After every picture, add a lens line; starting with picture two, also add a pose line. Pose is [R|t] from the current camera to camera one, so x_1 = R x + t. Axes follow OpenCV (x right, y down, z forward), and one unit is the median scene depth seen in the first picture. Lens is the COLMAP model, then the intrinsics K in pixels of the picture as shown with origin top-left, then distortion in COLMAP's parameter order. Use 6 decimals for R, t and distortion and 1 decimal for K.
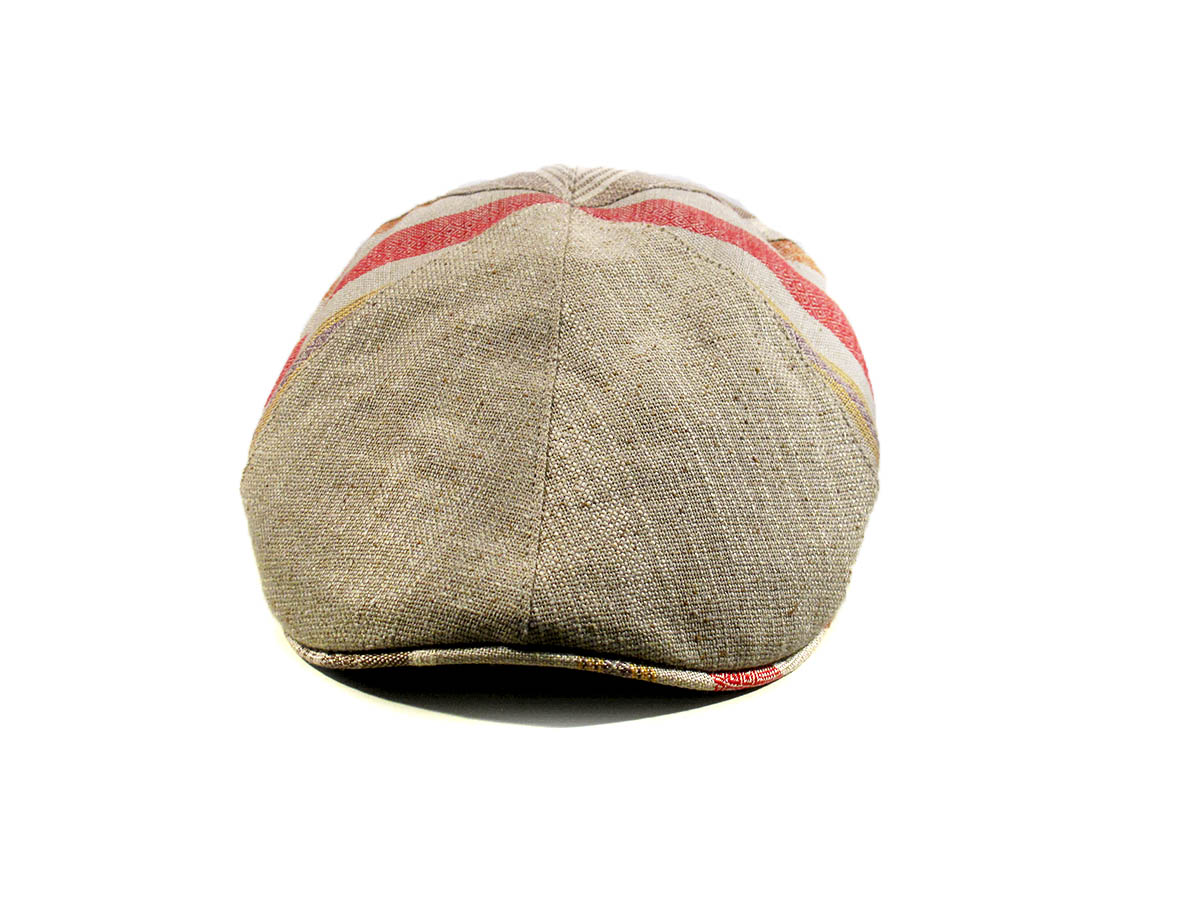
lens RADIAL K [[2213.4, 0, 600.0], [0, 2213.4, 450.0], [0, 0, 1]] dist [-0.056735, -0.022296]
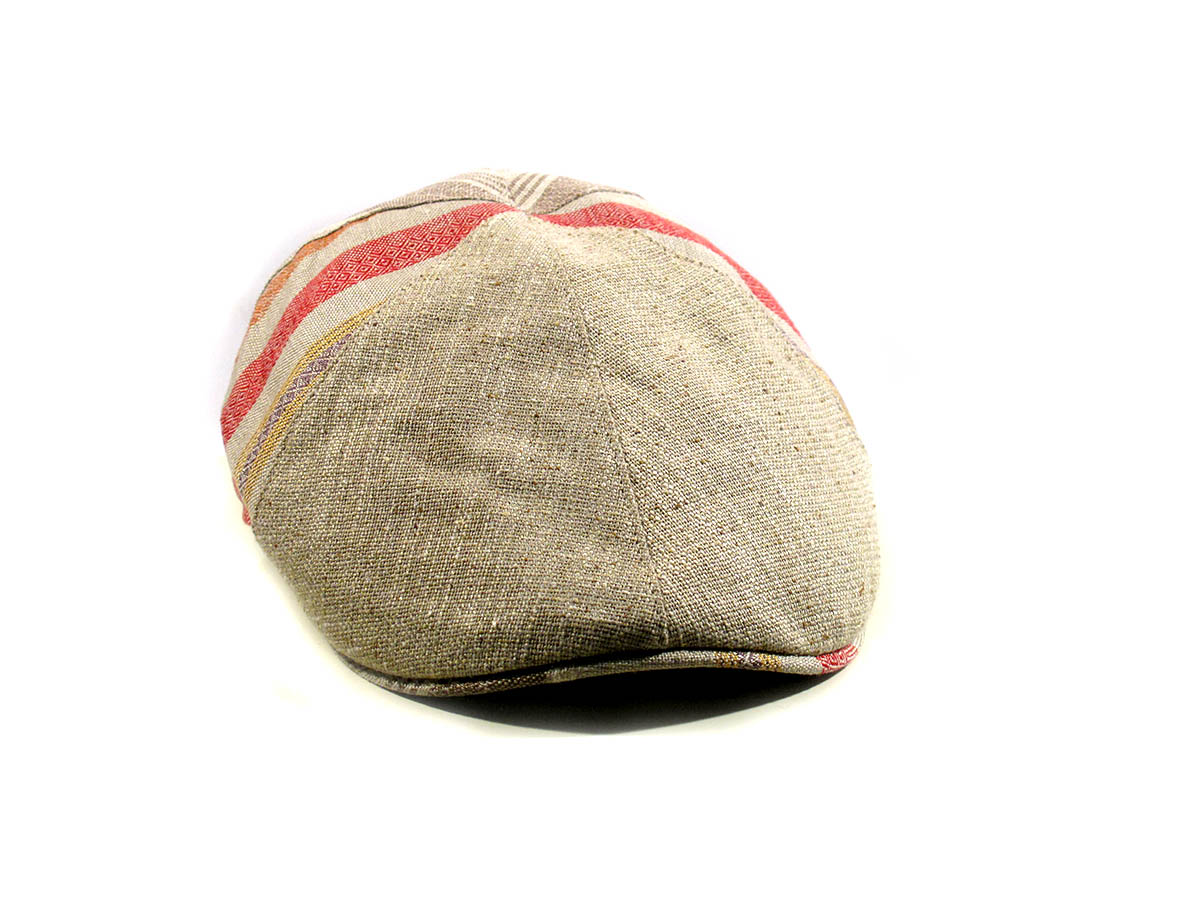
lens RADIAL K [[2213.4, 0, 600.0], [0, 2213.4, 450.0], [0, 0, 1]] dist [-0.056735, -0.022296]
pose [[0.947548, -0.084451, 0.308256, -0.339829], [0.083934, 0.996359, 0.014960, -0.018438], [-0.308397, 0.011698, 0.951186, 0.046378]]
